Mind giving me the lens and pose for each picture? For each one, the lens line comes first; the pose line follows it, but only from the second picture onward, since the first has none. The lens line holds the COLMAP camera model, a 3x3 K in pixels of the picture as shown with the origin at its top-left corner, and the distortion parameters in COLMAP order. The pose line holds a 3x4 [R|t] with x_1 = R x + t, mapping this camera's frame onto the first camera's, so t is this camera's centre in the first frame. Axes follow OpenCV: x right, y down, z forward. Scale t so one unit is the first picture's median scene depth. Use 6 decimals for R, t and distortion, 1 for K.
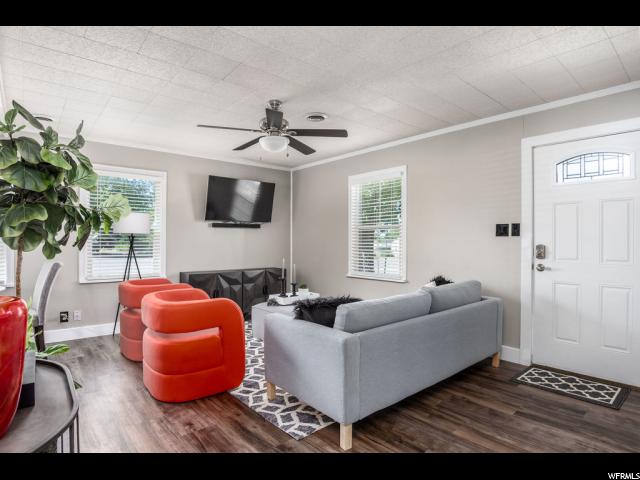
lens RADIAL K [[354.1, 0, 318.3], [0, 354.1, 242.5], [0, 0, 1]] dist [-0.035526, -0.000129]
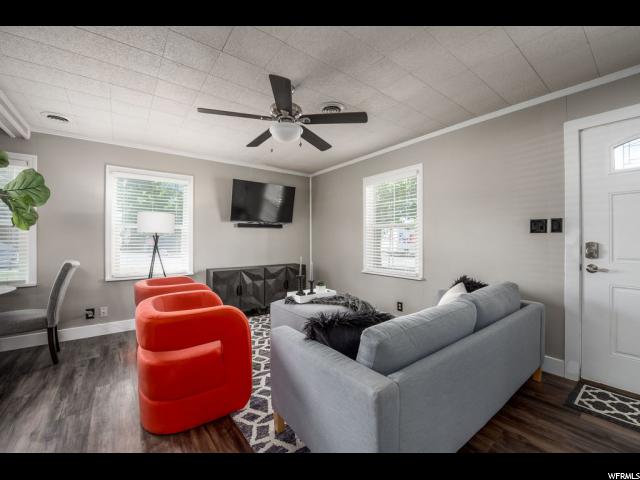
lens RADIAL K [[263.2, 0, 321.2], [0, 263.2, 239.0], [0, 0, 1]] dist [-0.016799, -0.000516]
pose [[0.998645, -0.005951, -0.051696, -0.000585], [0.005711, 0.999972, -0.004791, -0.002165], [0.051723, 0.004489, 0.998651, 0.312112]]
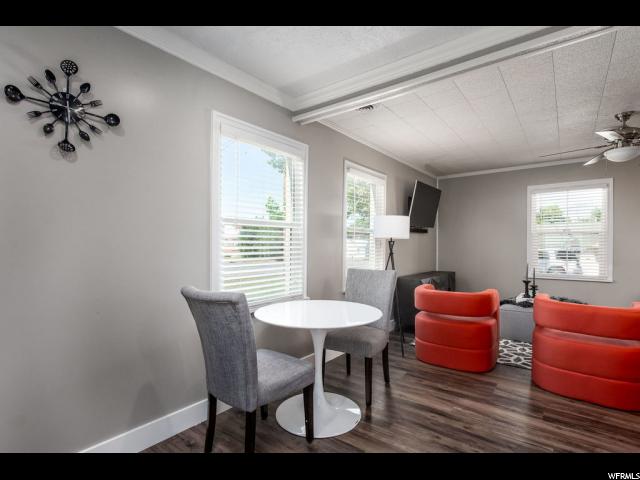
lens RADIAL K [[323.1, 0, 314.4], [0, 323.1, 241.4], [0, 0, 1]] dist [0.001708, -0.000441]
pose [[0.981555, -0.000250, 0.191181, -1.141699], [0.002356, 0.999939, -0.010786, -0.009839], [-0.191166, 0.011037, 0.981496, 0.220833]]
